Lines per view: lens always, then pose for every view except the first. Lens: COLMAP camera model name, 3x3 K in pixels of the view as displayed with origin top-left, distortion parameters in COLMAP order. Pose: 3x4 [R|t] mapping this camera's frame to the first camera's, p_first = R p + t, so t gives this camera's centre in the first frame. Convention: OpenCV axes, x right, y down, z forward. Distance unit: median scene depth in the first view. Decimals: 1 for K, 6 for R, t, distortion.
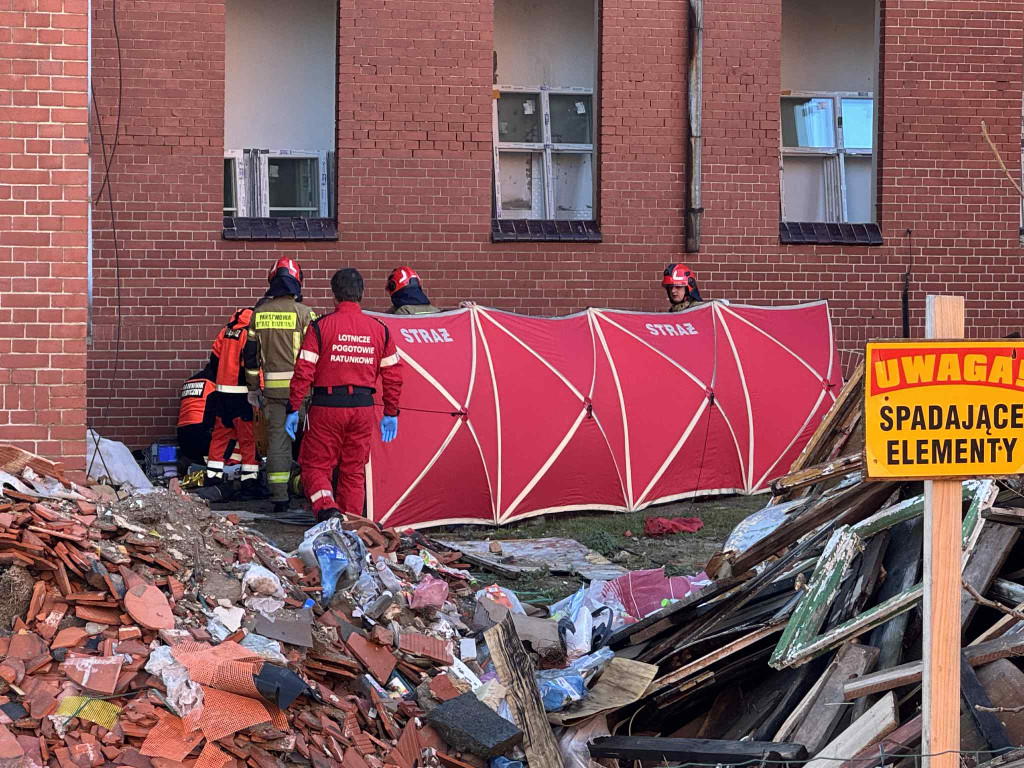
lens RADIAL K [[3671.8, 0, 529.9], [0, 3671.8, 382.5], [0, 0, 1]] dist [-0.536801, 17.019930]
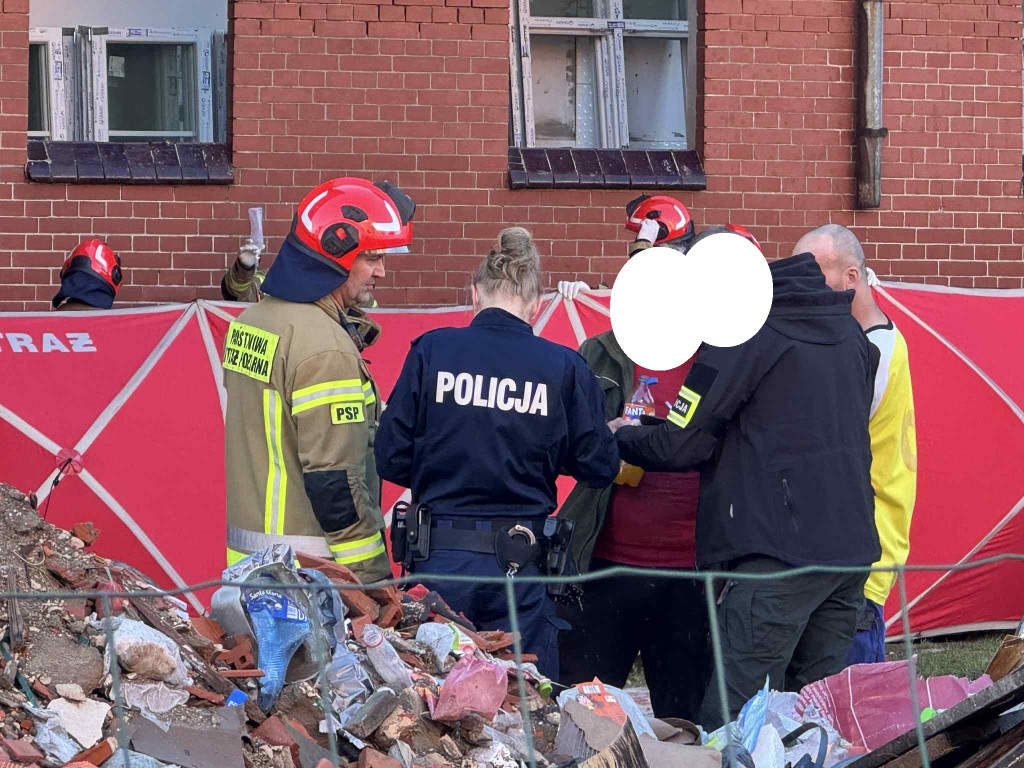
lens RADIAL K [[6066.5, 0, 512.0], [0, 6066.5, 384.0], [0, 0, 1]] dist [-0.659763, 16.521530]
pose [[0.999998, -0.000576, 0.001693, -0.023543], [0.000630, 0.999478, -0.032286, 0.043310], [-0.001674, 0.032287, 0.999477, 0.167218]]
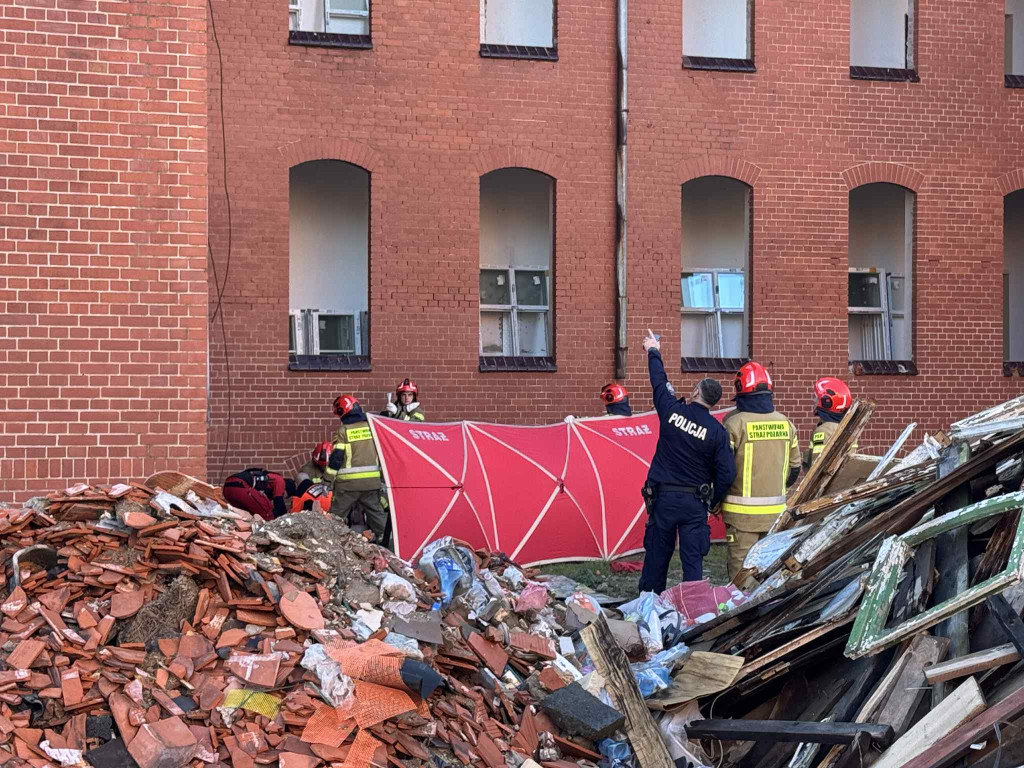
lens RADIAL K [[2242.6, 0, 511.7], [0, 2242.6, 403.2], [0, 0, 1]] dist [0.143059, -0.015356]
pose [[0.999299, -0.008627, 0.036441, -0.060667], [0.010329, 0.998852, -0.046776, 0.029081], [-0.035995, 0.047120, 0.998240, 0.283860]]
